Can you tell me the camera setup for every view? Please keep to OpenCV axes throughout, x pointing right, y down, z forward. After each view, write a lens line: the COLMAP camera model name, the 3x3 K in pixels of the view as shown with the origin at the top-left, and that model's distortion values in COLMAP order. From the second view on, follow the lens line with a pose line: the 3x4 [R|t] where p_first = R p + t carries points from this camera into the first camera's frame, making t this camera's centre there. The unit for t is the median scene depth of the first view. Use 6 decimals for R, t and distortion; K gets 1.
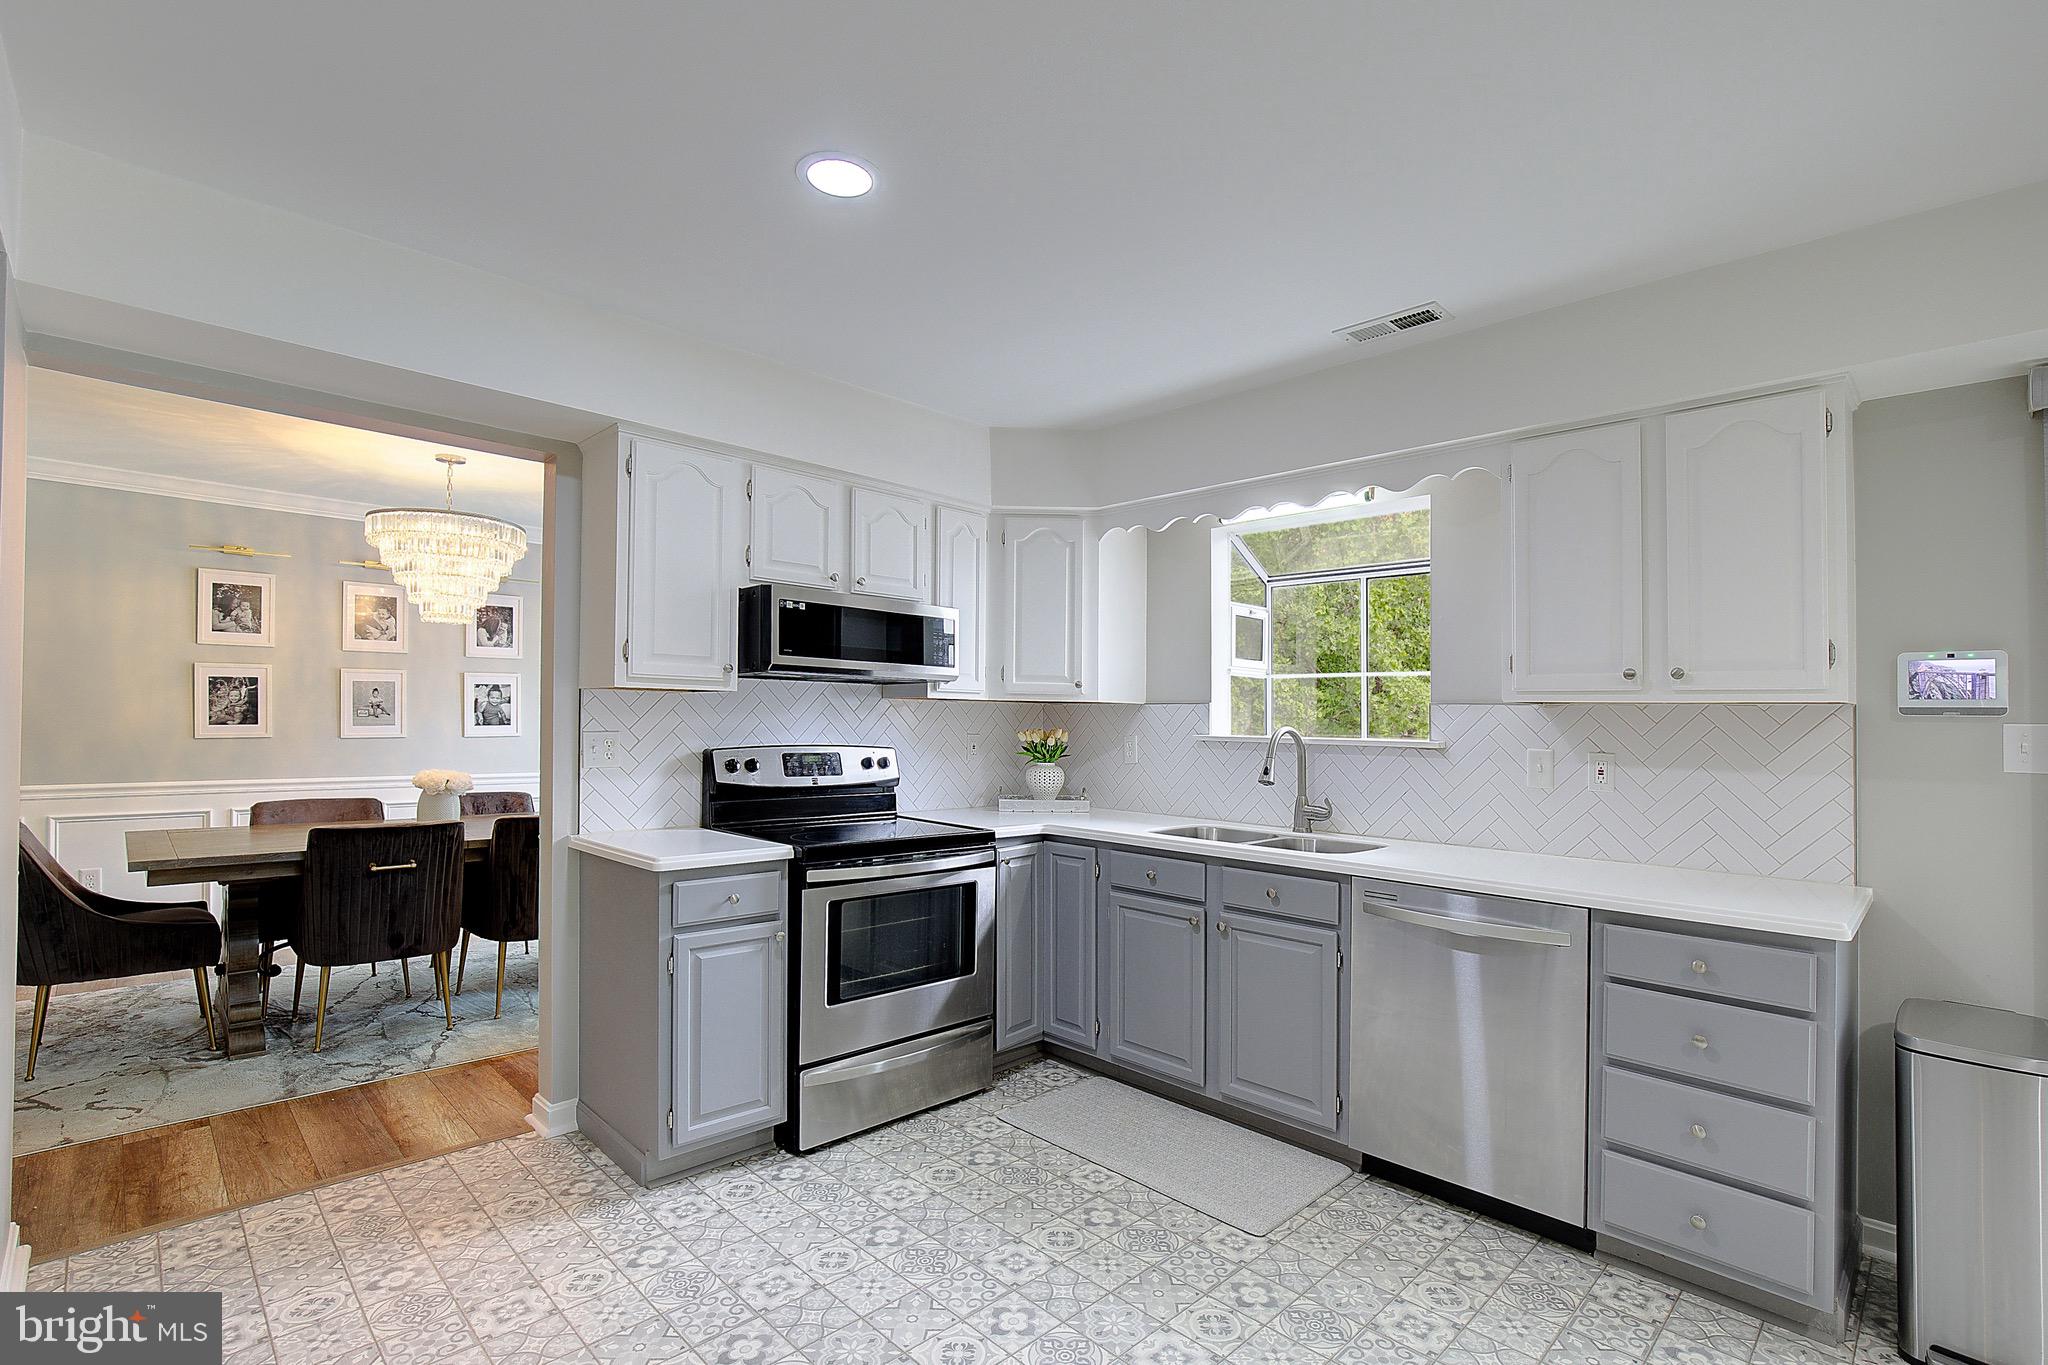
lens RADIAL K [[955.7, 0, 1026.1], [0, 955.7, 697.7], [0, 0, 1]] dist [-0.005784, -0.001295]
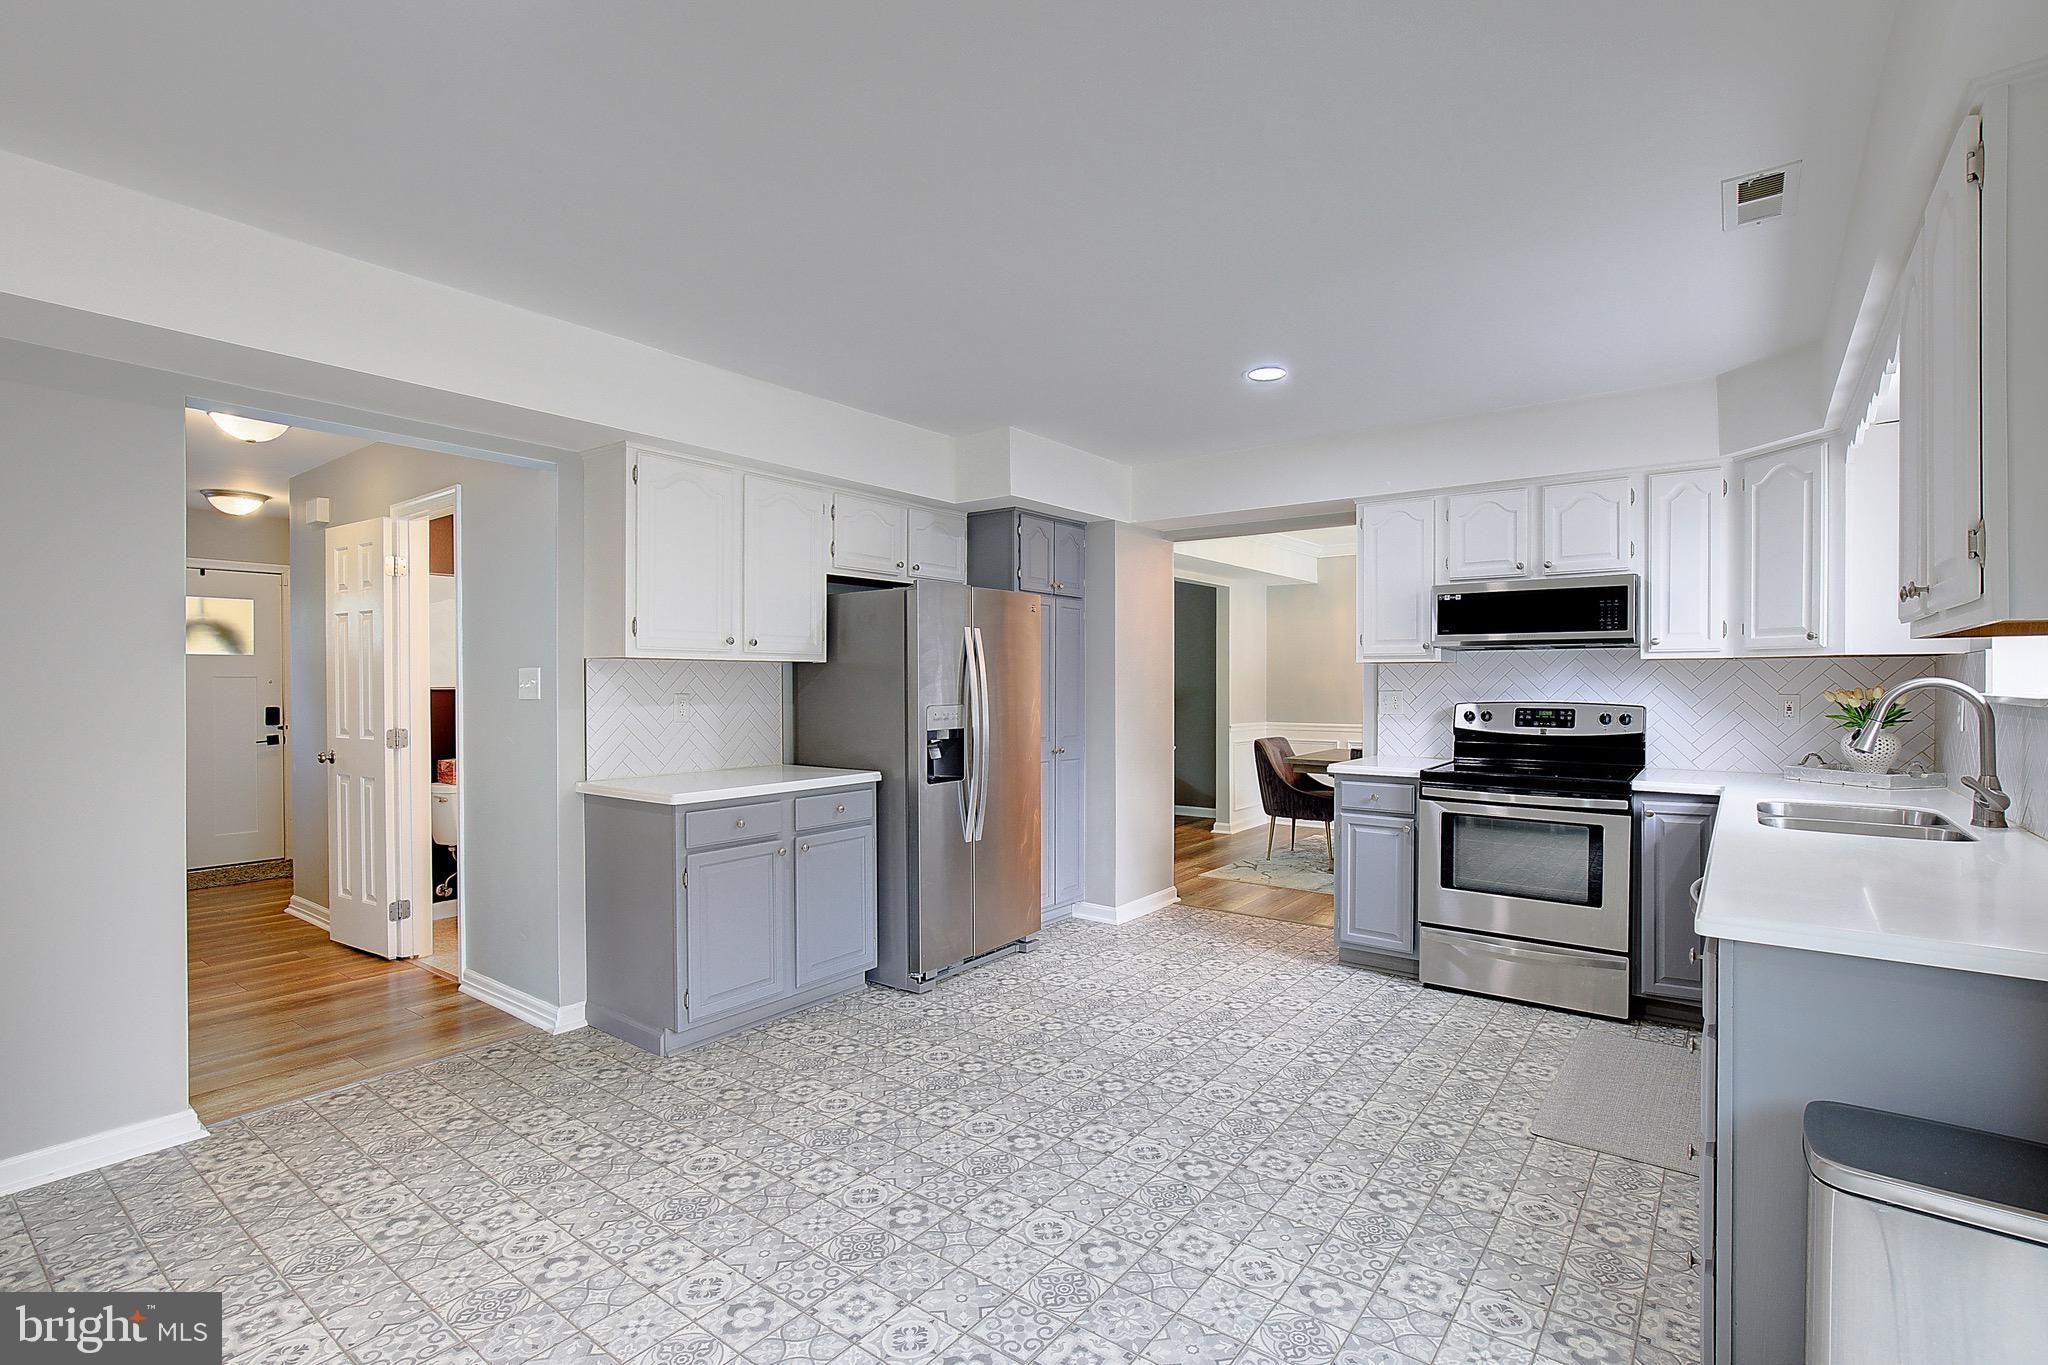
lens RADIAL K [[955.7, 0, 1017.2], [0, 955.7, 676.8], [0, 0, 1]] dist [-0.005784, -0.001295]
pose [[0.120587, -0.024221, -0.992407, 0.943097], [0.024130, 0.999478, -0.021462, 0.028493], [0.992409, -0.021358, 0.121109, 0.198541]]
